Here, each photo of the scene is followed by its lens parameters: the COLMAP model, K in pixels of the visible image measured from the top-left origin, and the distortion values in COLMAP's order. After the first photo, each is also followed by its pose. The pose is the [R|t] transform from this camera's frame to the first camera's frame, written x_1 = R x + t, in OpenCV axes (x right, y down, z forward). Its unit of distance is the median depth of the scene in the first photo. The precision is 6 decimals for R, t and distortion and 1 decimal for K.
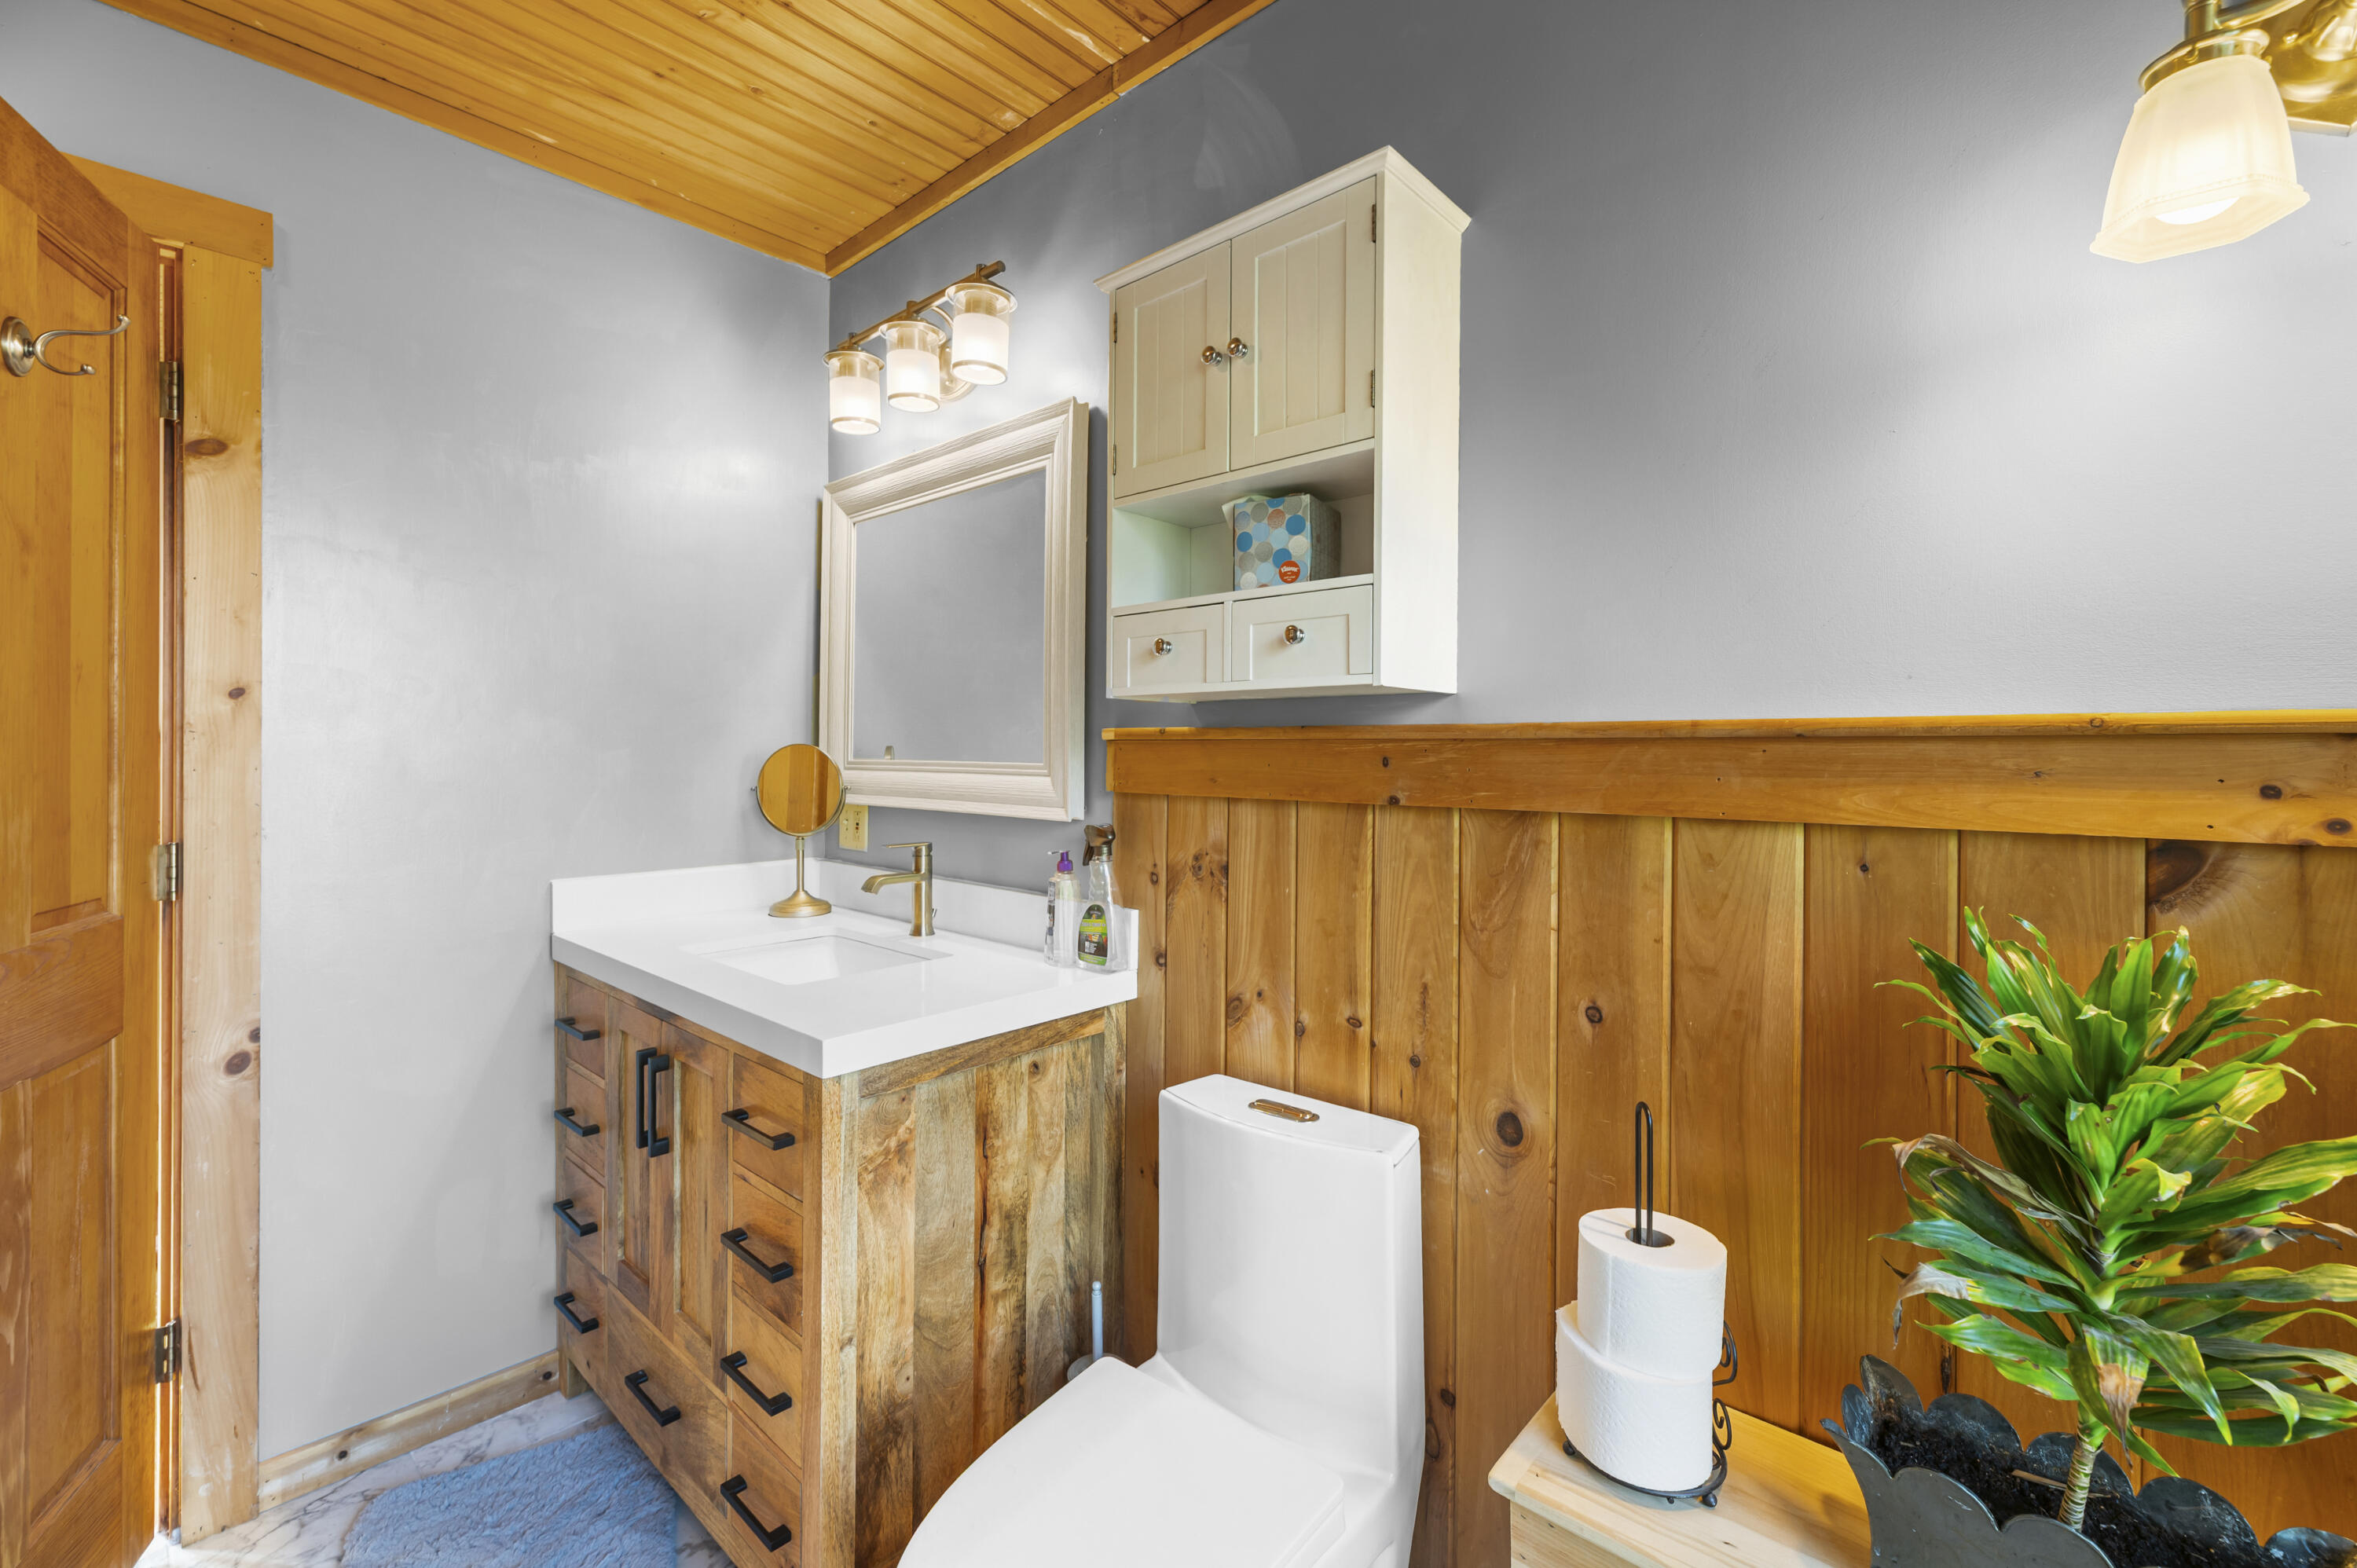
lens RADIAL K [[962.5, 0, 1181.1], [0, 962.5, 740.7], [0, 0, 1]] dist [0.000543, 0.000148]
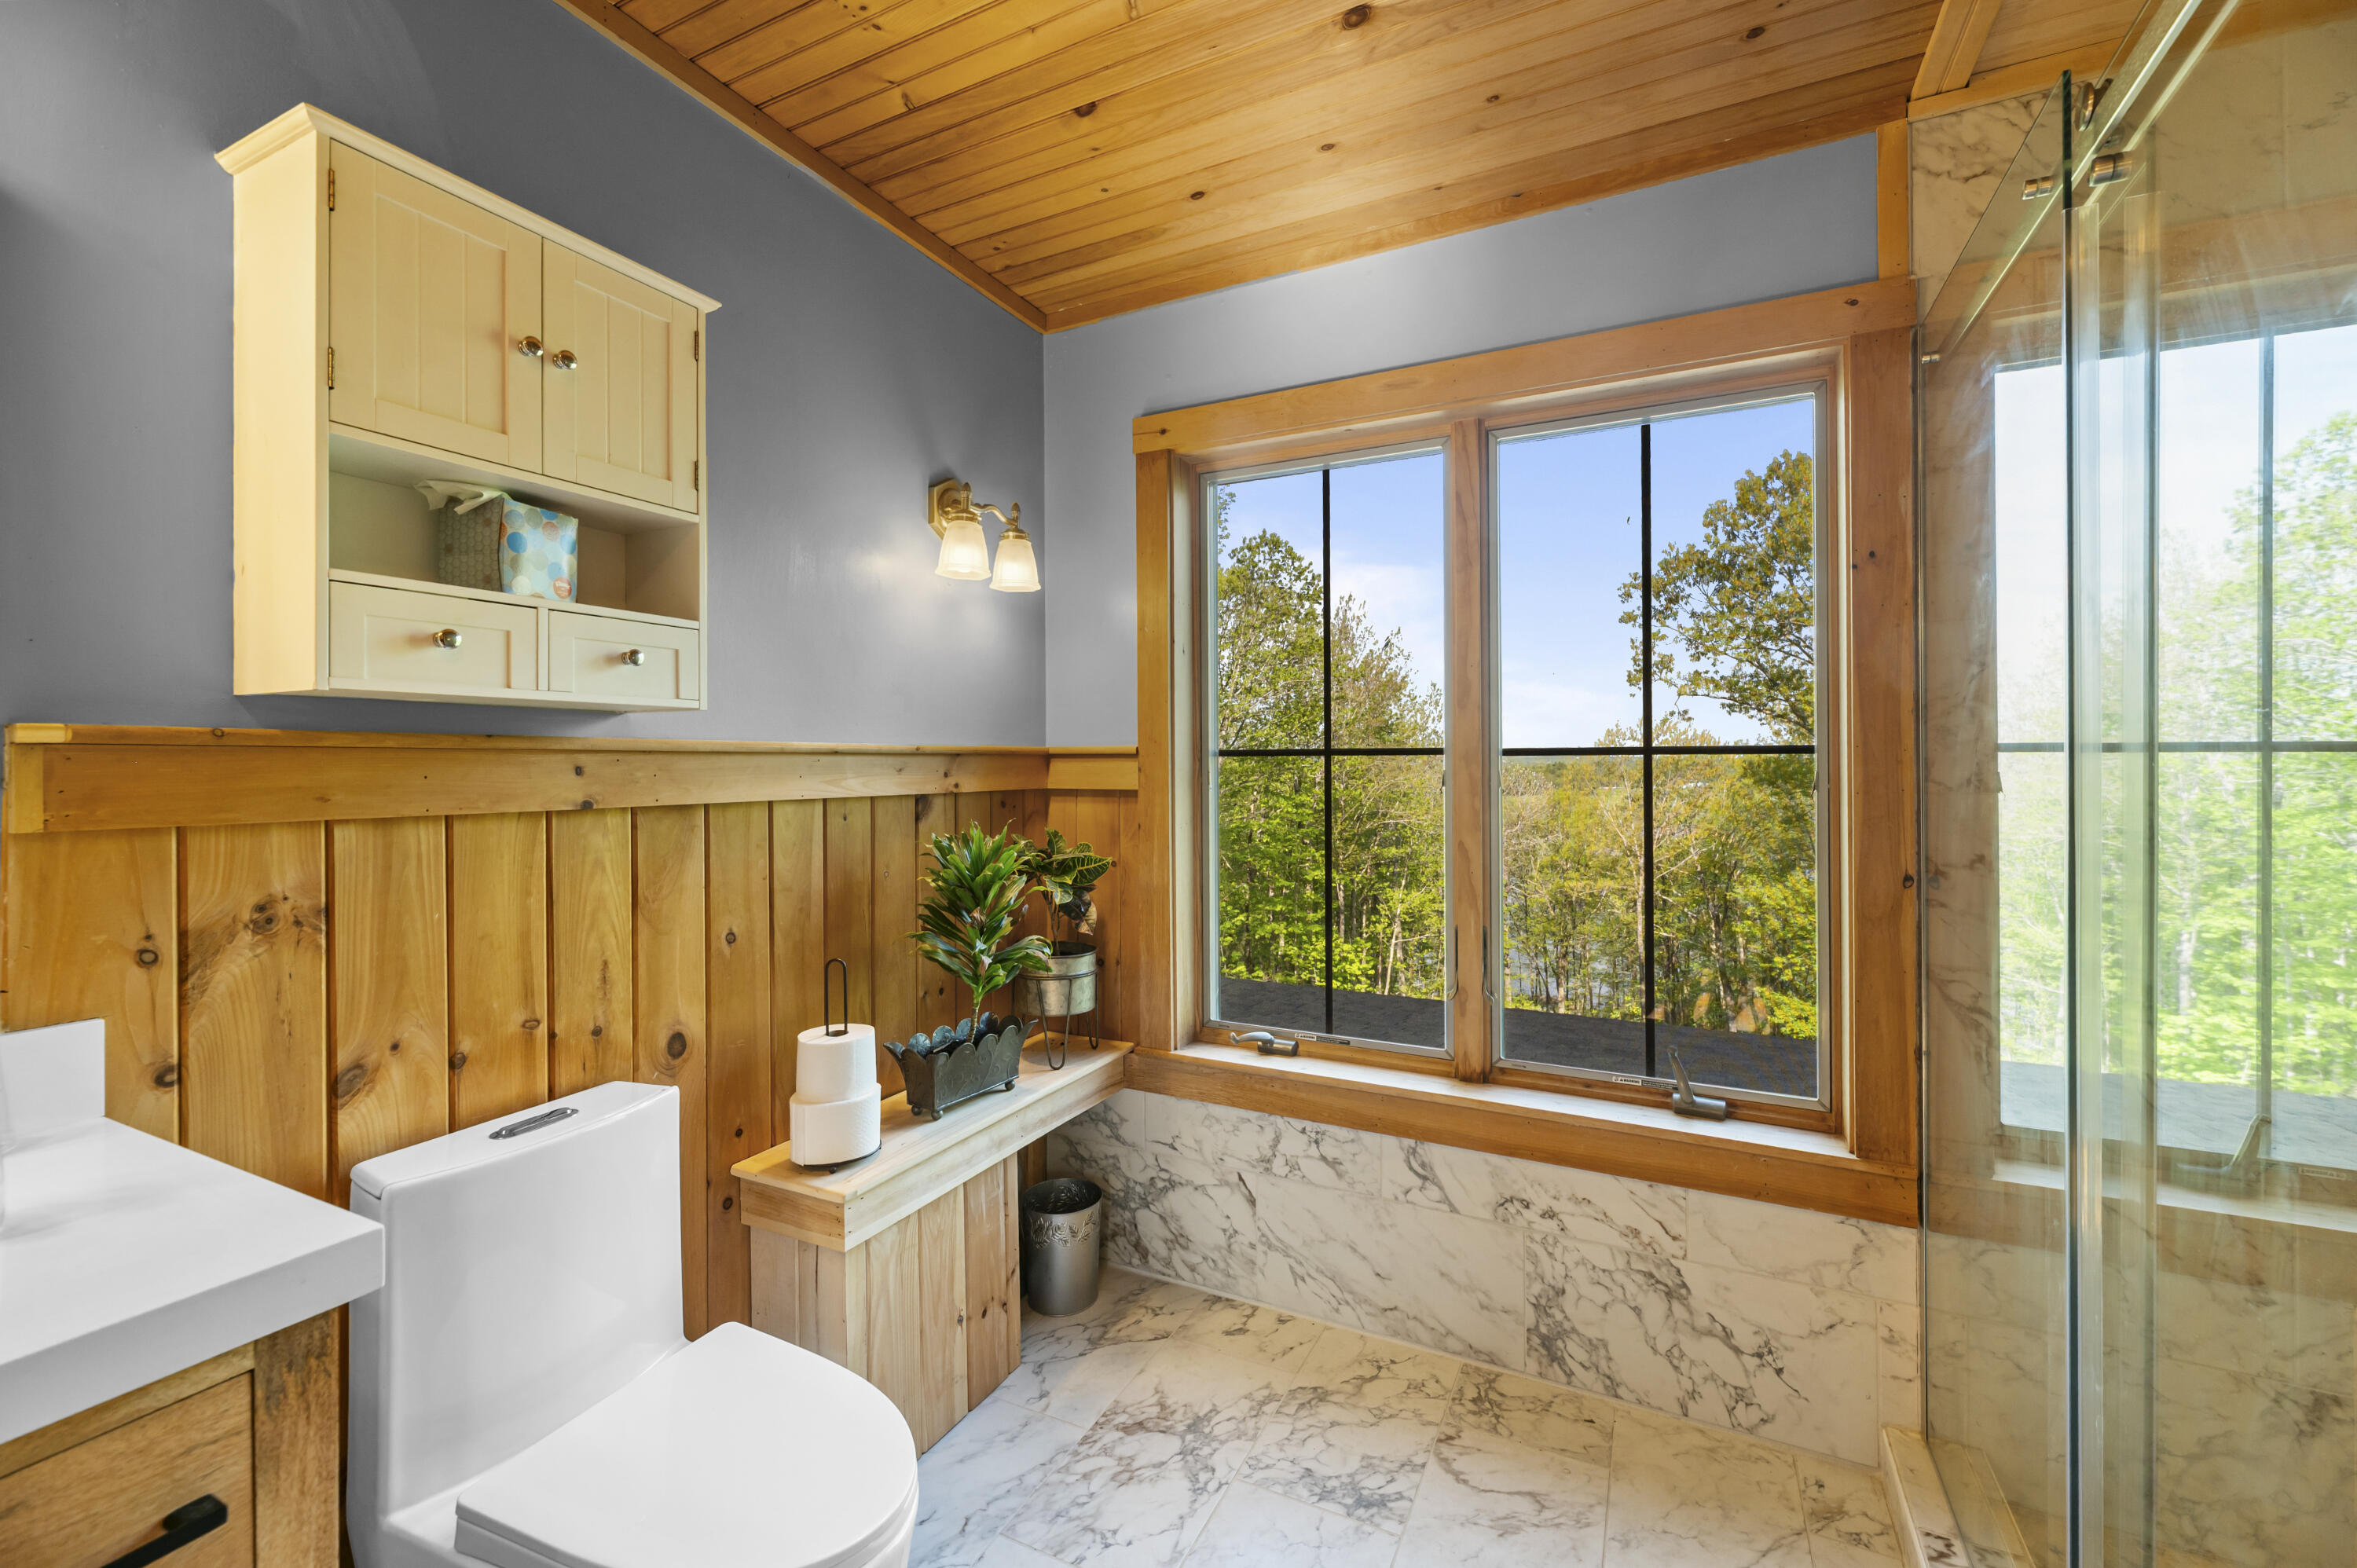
lens RADIAL K [[939.3, 0, 1183.6], [0, 939.3, 760.8], [0, 0, 1]] dist [0.000788, 0.000006]
pose [[-0.228378, -0.001674, 0.973571, -1.003241], [-0.005682, 0.999984, 0.000386, 0.005999], [-0.973556, -0.005444, -0.228384, 0.572158]]
